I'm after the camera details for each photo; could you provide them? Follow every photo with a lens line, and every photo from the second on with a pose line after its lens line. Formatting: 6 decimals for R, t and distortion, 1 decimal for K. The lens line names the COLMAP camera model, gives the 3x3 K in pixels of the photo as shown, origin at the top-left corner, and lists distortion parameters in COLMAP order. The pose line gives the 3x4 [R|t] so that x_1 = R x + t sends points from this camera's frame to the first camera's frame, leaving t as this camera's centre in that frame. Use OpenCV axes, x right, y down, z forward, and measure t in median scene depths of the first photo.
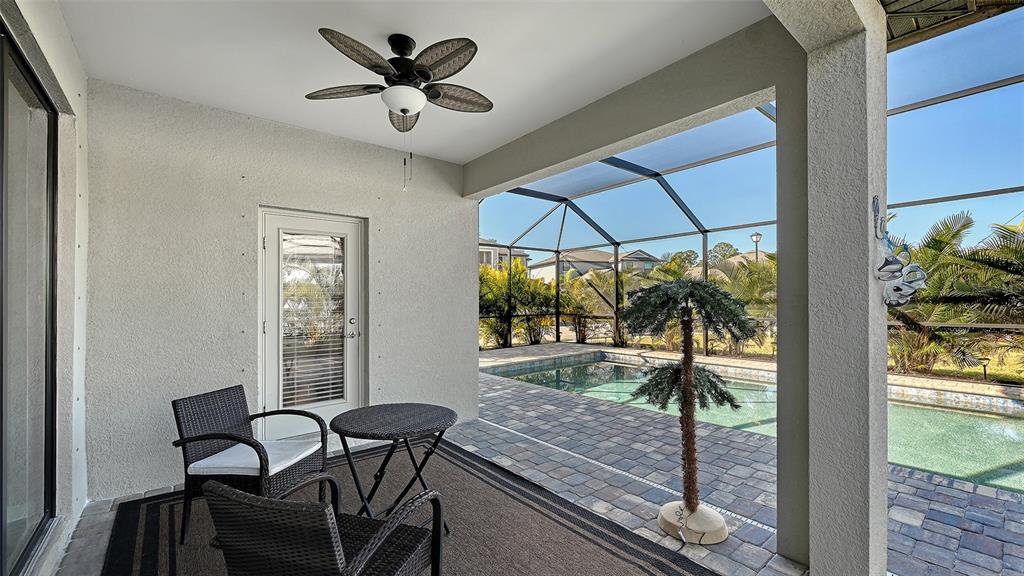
lens RADIAL K [[411.2, 0, 517.6], [0, 411.2, 301.0], [0, 0, 1]] dist [-0.002267, -0.000150]
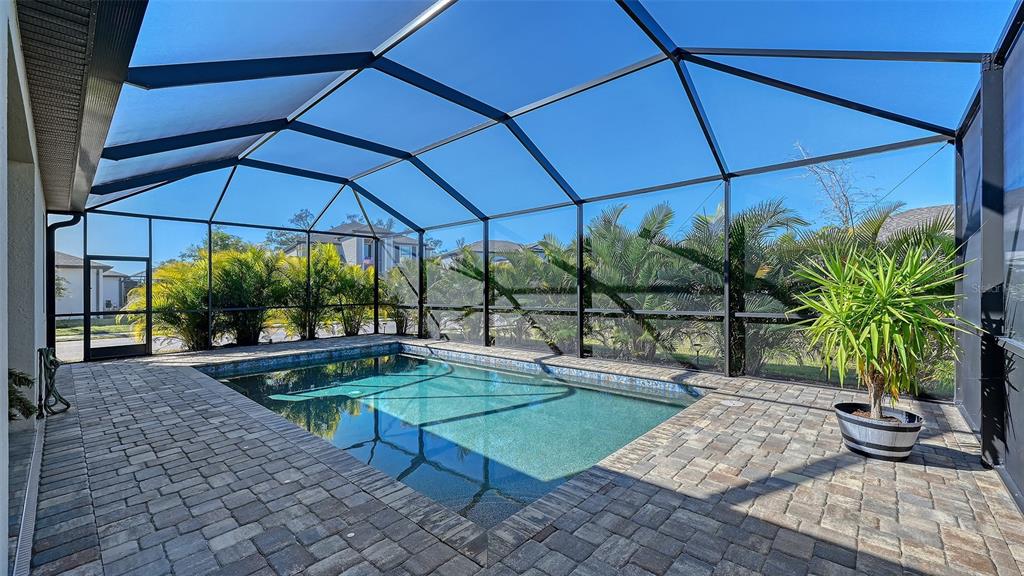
lens RADIAL K [[411.2, 0, 514.2], [0, 411.2, 294.3], [0, 0, 1]] dist [-0.002267, -0.000150]
pose [[0.990239, -0.000274, 0.139380, 0.567263], [-0.000457, 0.999986, 0.005216, 0.008278], [-0.139379, -0.005229, 0.990225, 0.033892]]
